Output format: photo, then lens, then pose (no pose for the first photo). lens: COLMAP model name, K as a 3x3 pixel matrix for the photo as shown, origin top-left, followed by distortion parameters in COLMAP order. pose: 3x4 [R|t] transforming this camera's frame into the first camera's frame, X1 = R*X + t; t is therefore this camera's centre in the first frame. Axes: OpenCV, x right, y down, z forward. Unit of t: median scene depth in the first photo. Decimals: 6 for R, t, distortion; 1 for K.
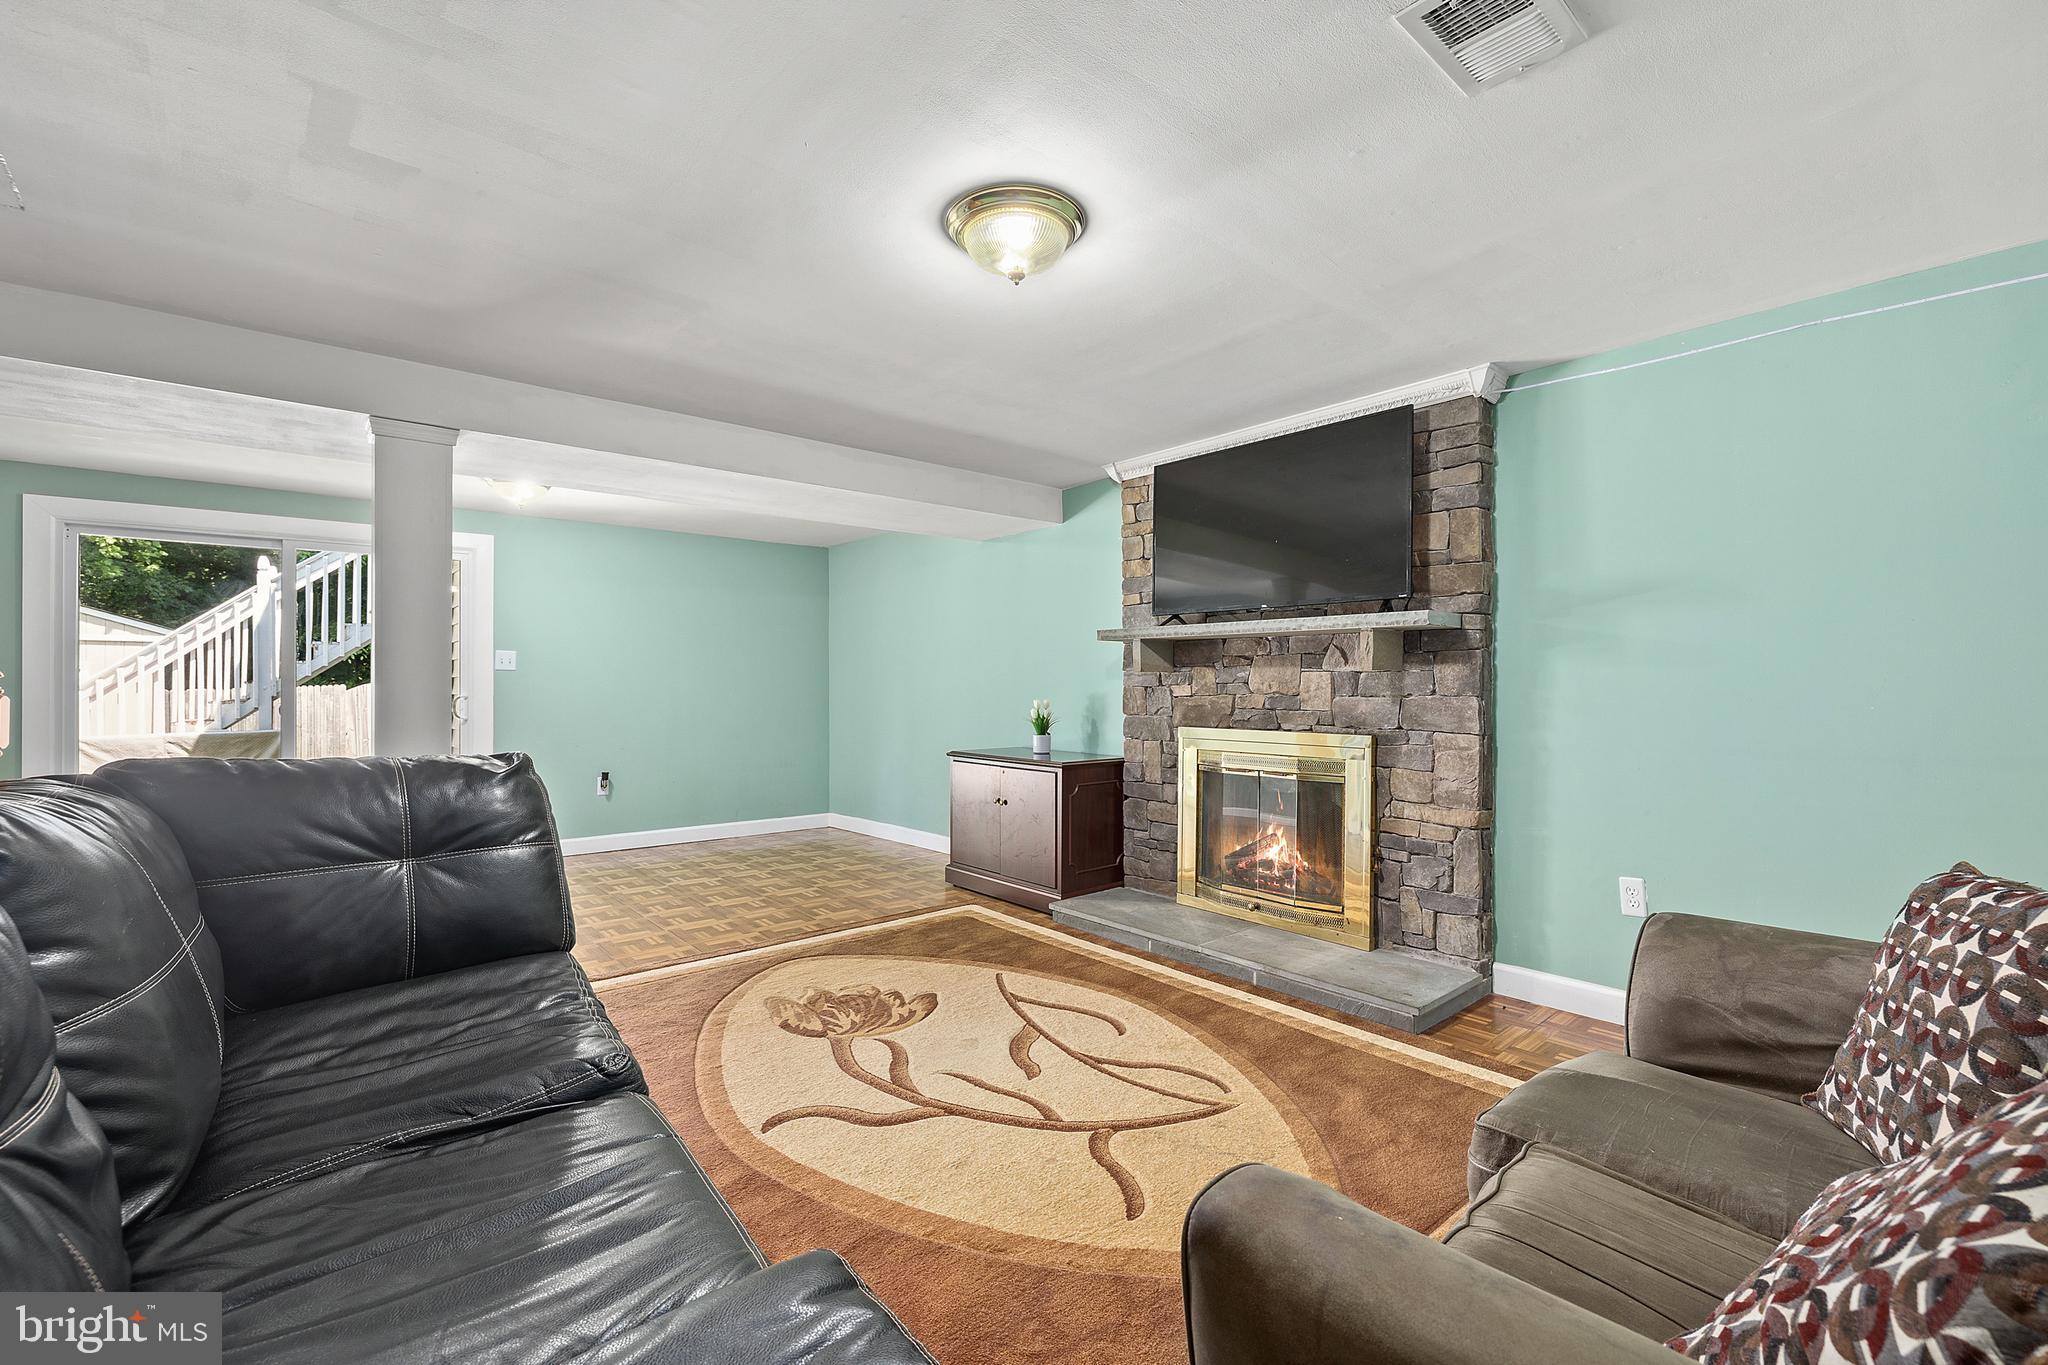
lens RADIAL K [[847.7, 0, 1021.4], [0, 847.7, 676.8], [0, 0, 1]] dist [0.000937, -0.000059]
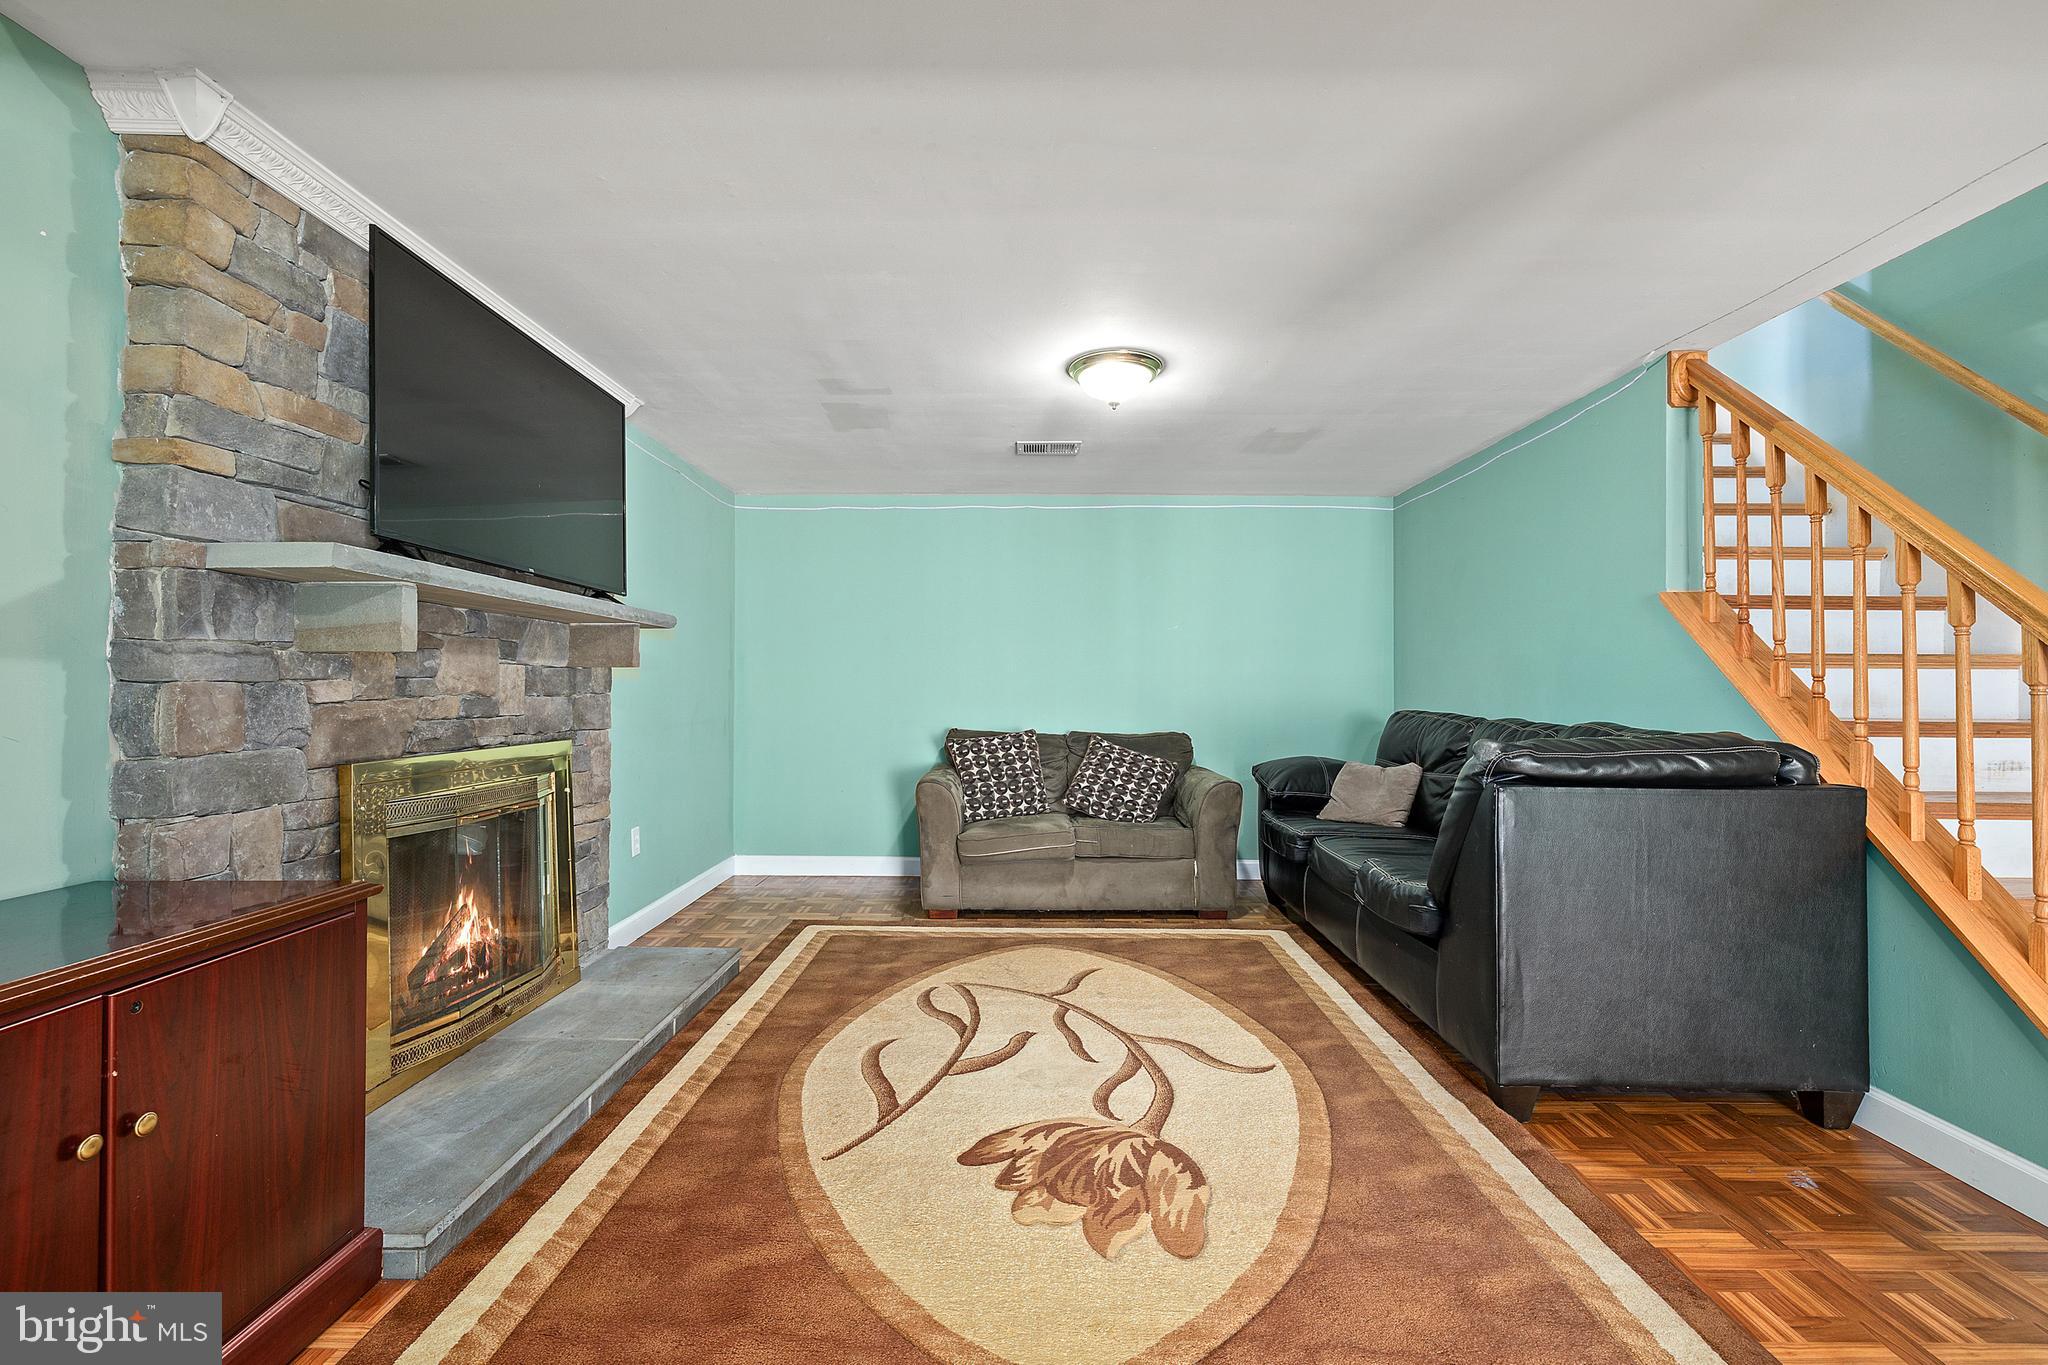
lens RADIAL K [[847.7, 0, 1025.4], [0, 847.7, 688.5], [0, 0, 1]] dist [0.000937, -0.000059]
pose [[-0.748201, 0.006695, 0.663438, -0.617704], [0.002992, 0.999973, -0.006717, 0.027539], [-0.663465, -0.003041, -0.748201, 1.578893]]
